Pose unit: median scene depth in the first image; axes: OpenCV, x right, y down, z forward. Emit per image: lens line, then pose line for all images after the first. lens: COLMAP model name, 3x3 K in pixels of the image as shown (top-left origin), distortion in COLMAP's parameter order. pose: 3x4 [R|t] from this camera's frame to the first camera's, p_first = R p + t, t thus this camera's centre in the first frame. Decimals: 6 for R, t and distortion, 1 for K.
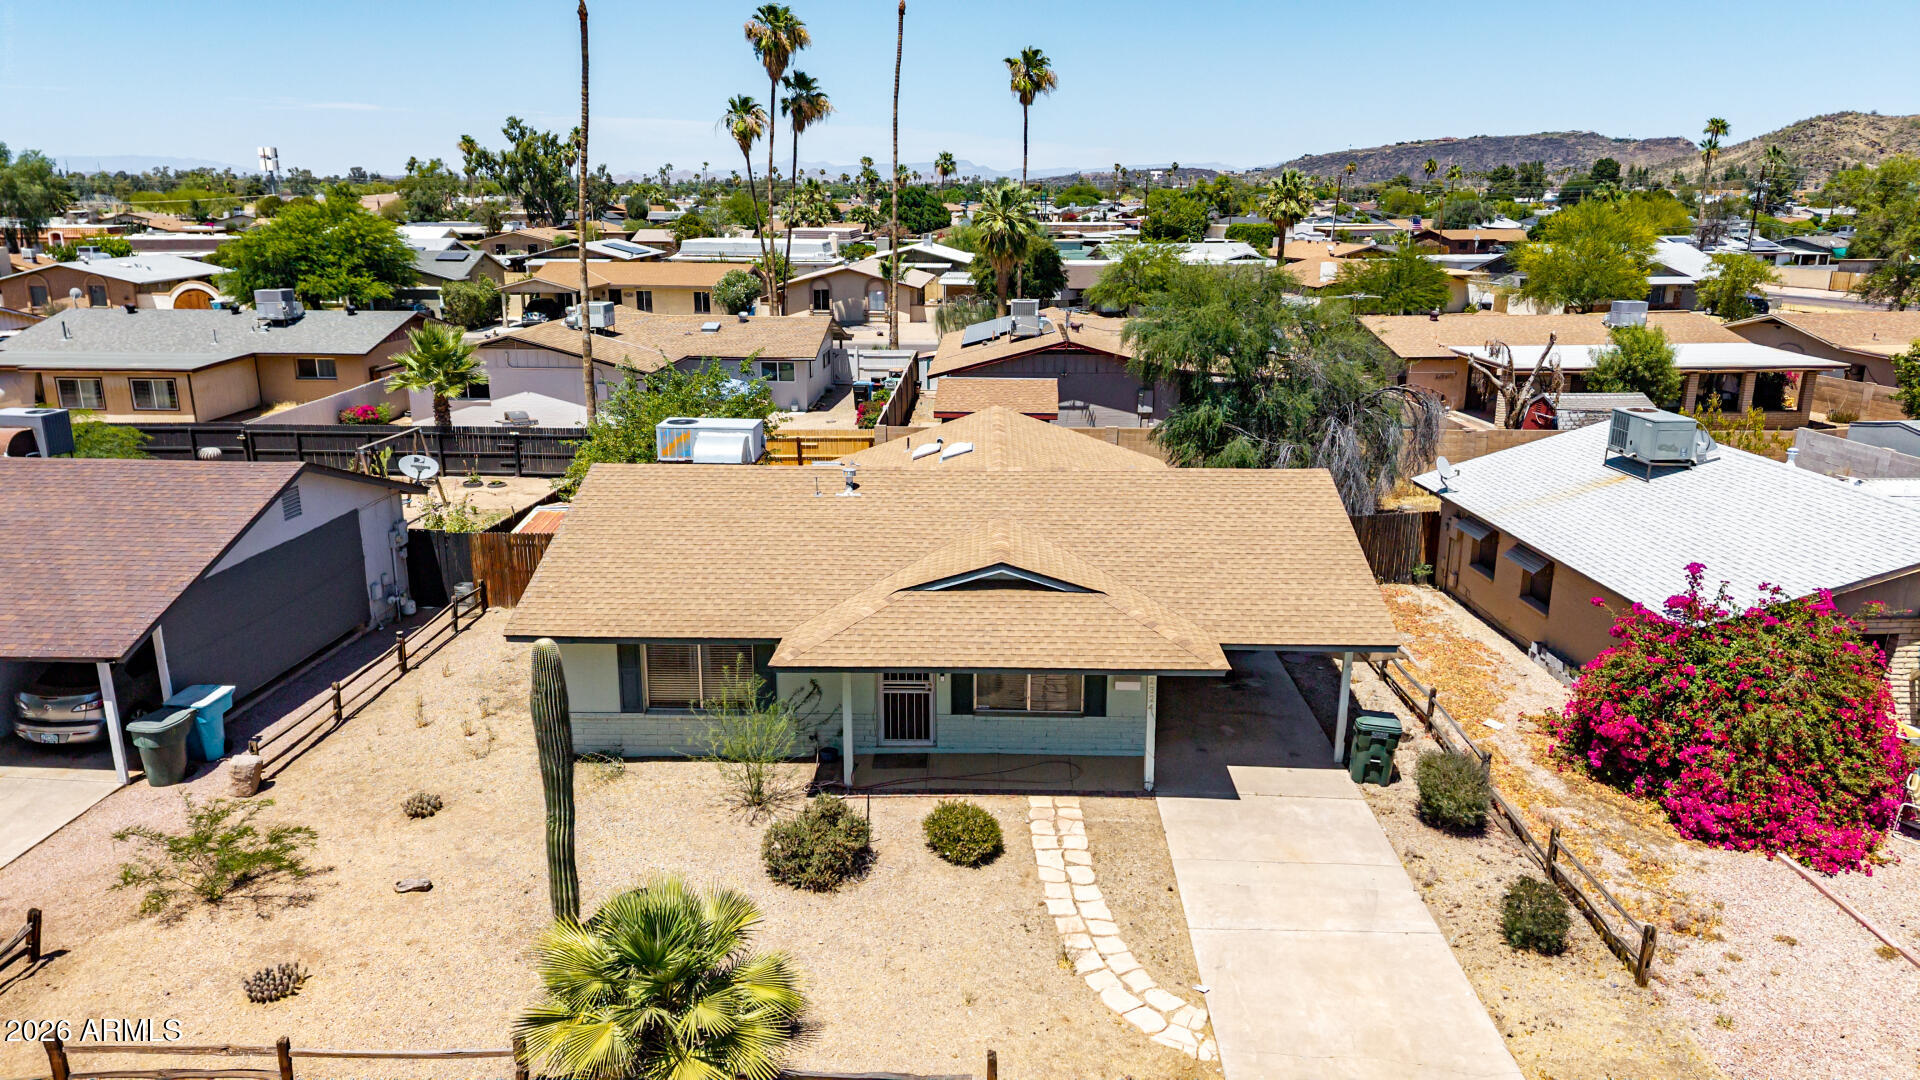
lens RADIAL K [[1279.9, 0, 962.6], [0, 1279.9, 542.3], [0, 0, 1]] dist [0.032439, -0.034351]
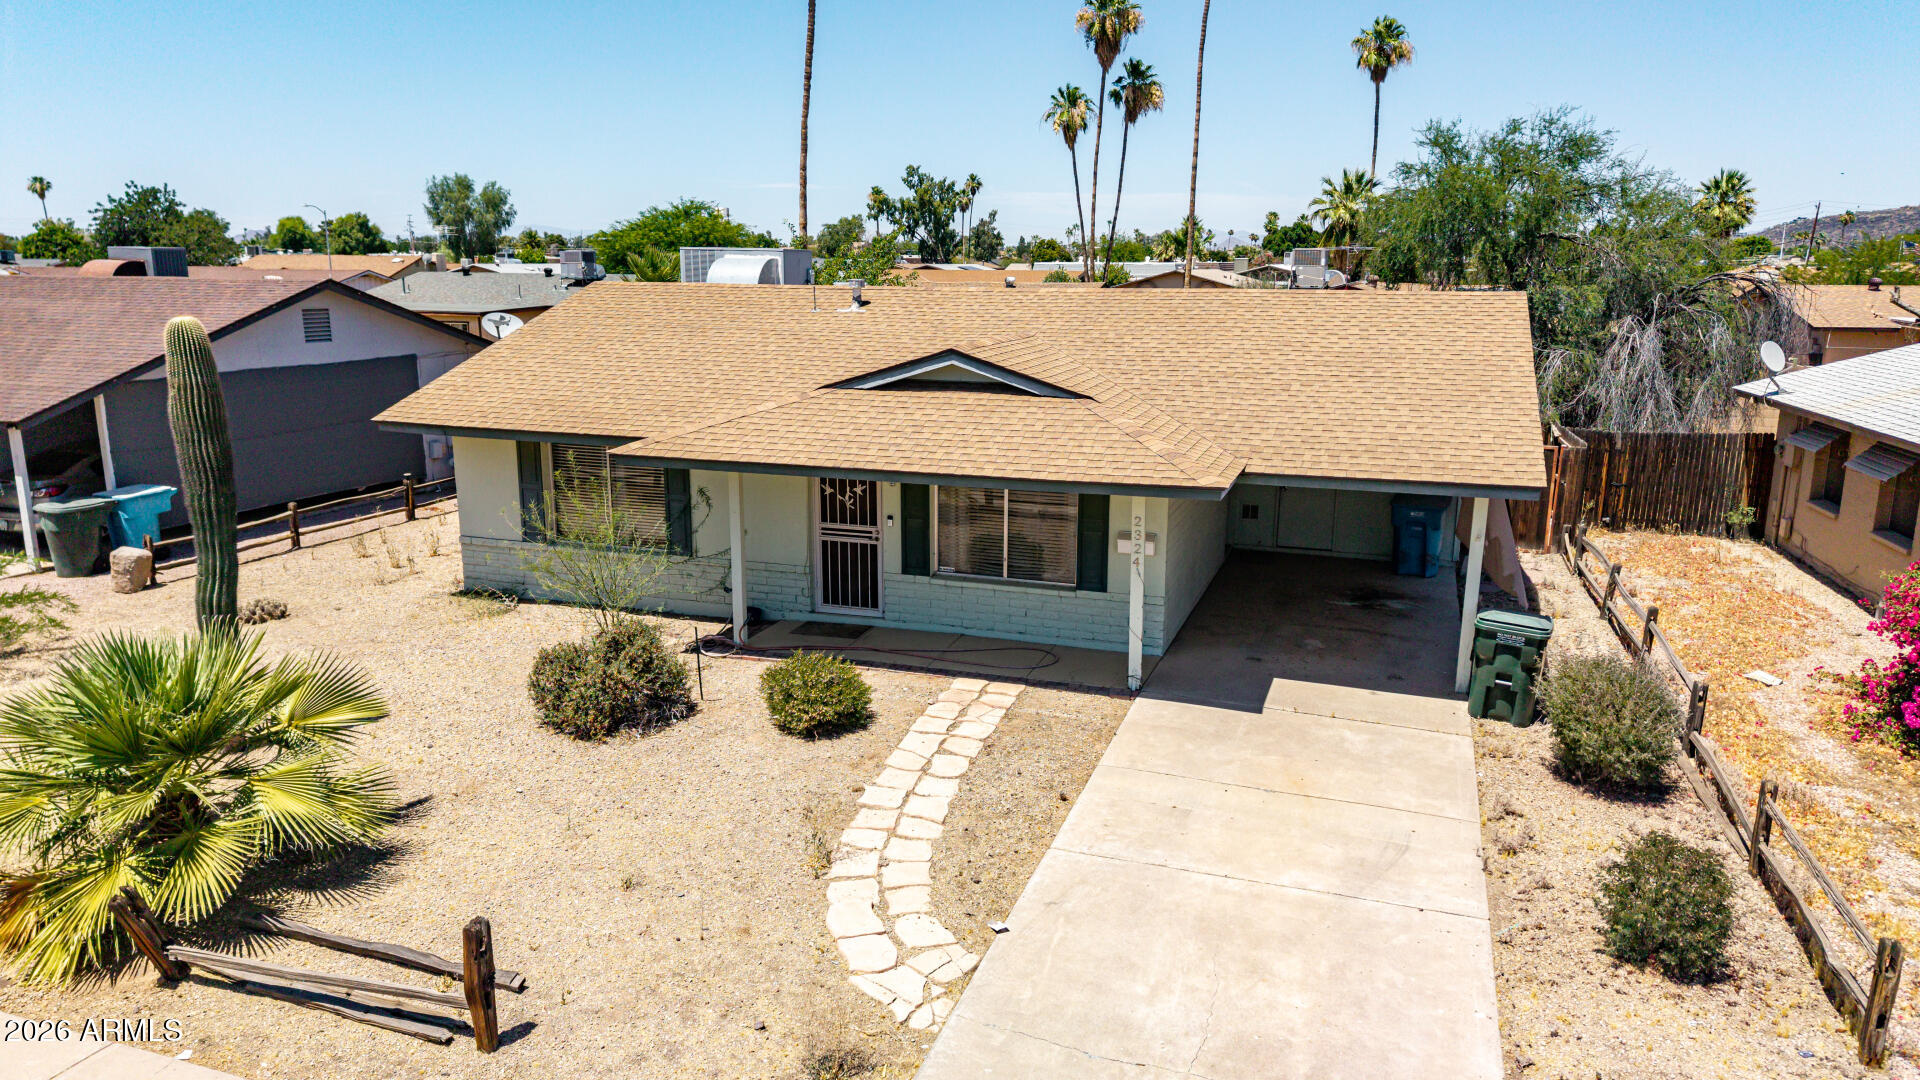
lens RADIAL K [[1279.9, 0, 962.2], [0, 1279.9, 552.5], [0, 0, 1]] dist [0.032439, -0.034351]
pose [[0.951901, 0.070312, -0.298230, 0.241591], [-0.083019, 0.996092, -0.030139, 0.141321], [0.294945, 0.053448, 0.954018, 0.307387]]
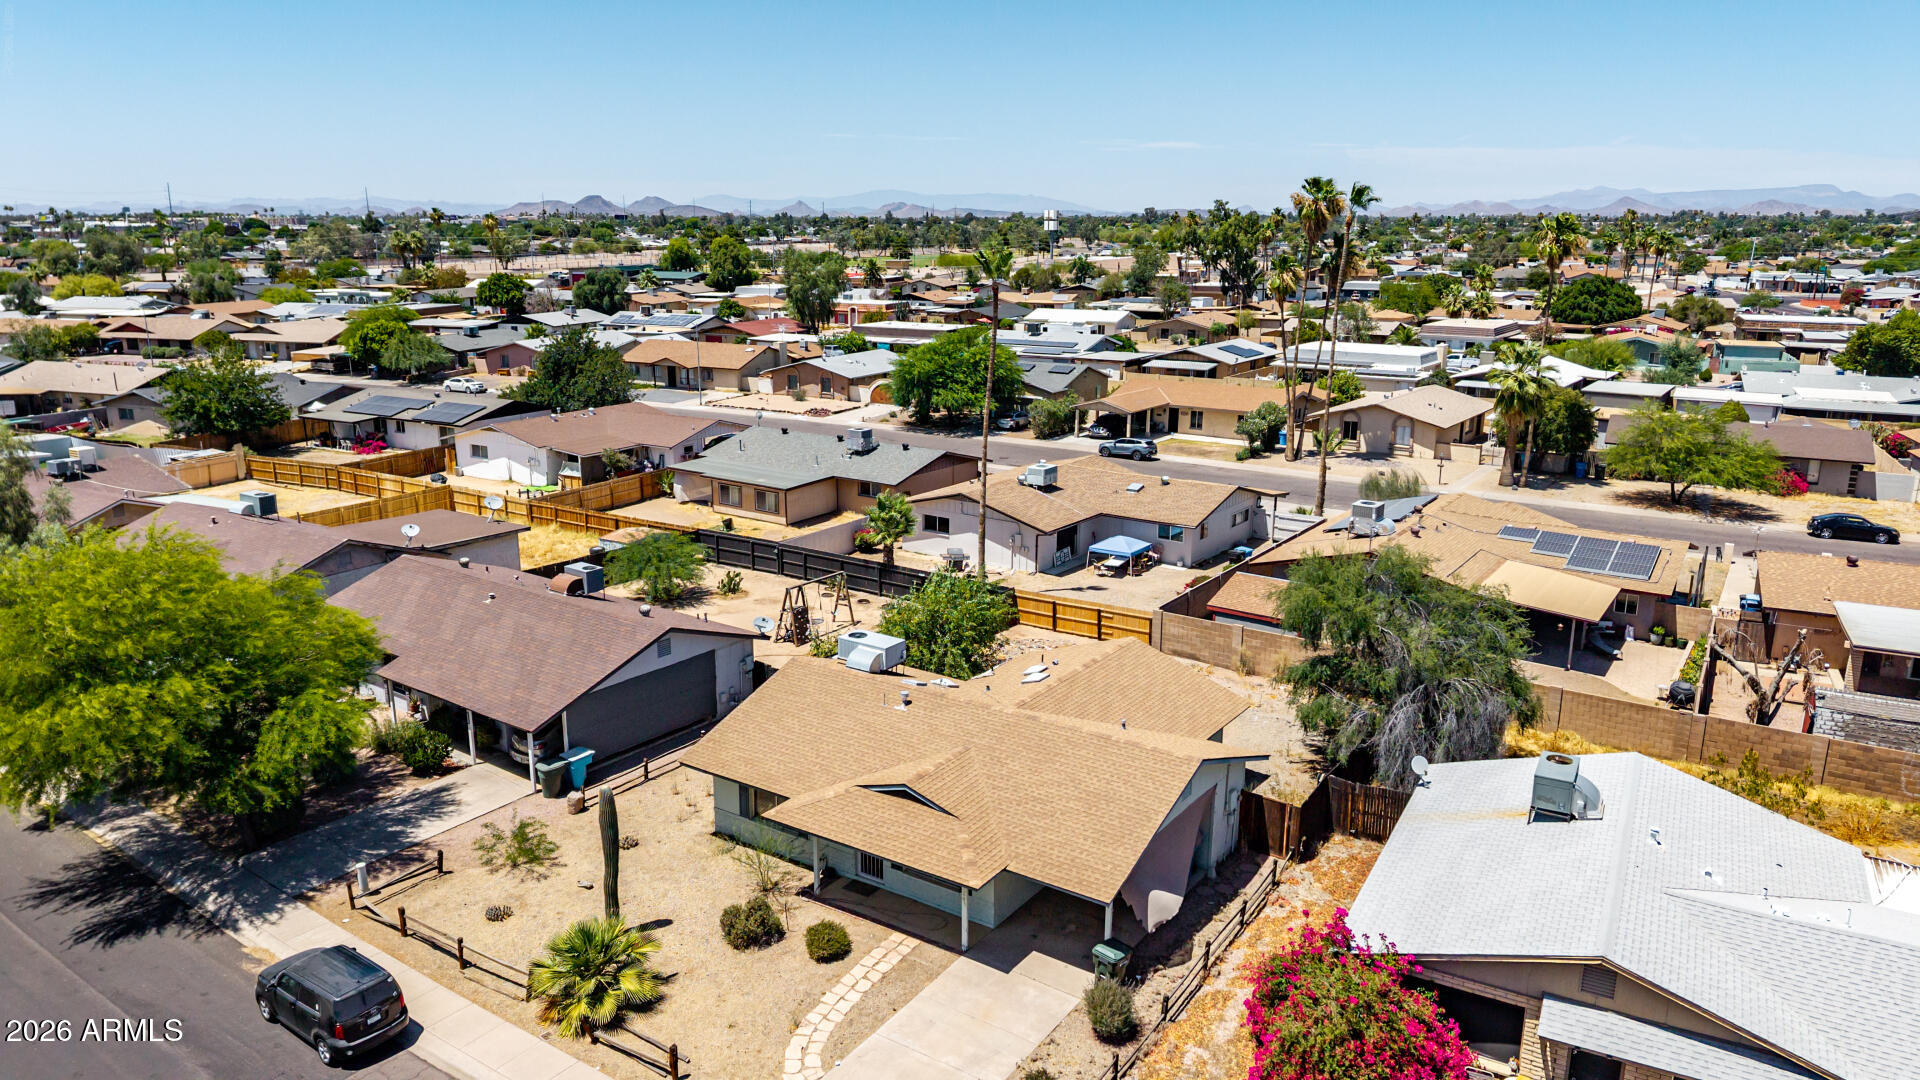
lens RADIAL K [[1279.9, 0, 962.4], [0, 1279.9, 537.0], [0, 0, 1]] dist [0.032439, -0.034351]
pose [[0.841328, 0.129693, -0.524735, 0.850771], [-0.144080, 0.989473, 0.013547, -0.308226], [0.520969, 0.064207, 0.851158, -0.345928]]
